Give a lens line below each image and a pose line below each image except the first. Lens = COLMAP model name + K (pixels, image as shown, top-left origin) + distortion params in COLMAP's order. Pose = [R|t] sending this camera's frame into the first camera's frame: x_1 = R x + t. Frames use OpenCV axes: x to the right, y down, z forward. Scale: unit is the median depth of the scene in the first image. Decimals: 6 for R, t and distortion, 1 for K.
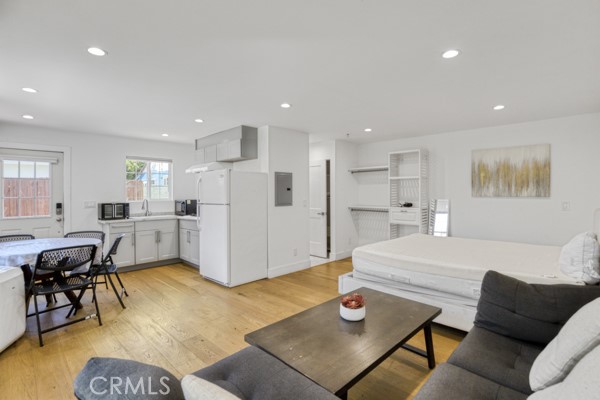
lens RADIAL K [[290.7, 0, 297.9], [0, 290.7, 198.9], [0, 0, 1]] dist [-0.002158, -0.000220]
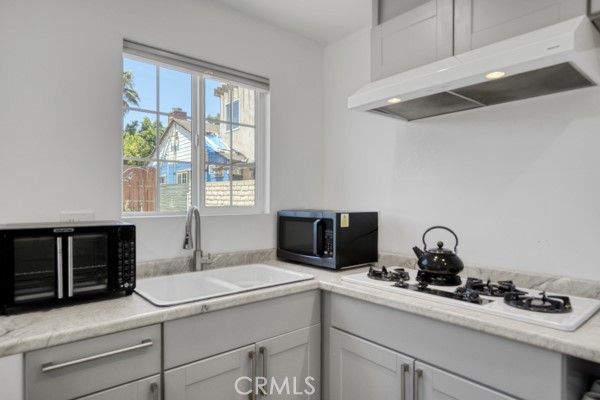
lens RADIAL K [[355.9, 0, 301.8], [0, 355.9, 201.7], [0, 0, 1]] dist [0.002255, 0.000088]
pose [[0.997657, 0.007639, -0.067992, -0.408758], [-0.008433, 0.999900, -0.011387, -0.001800], [0.067898, 0.011934, 0.997621, 0.692961]]
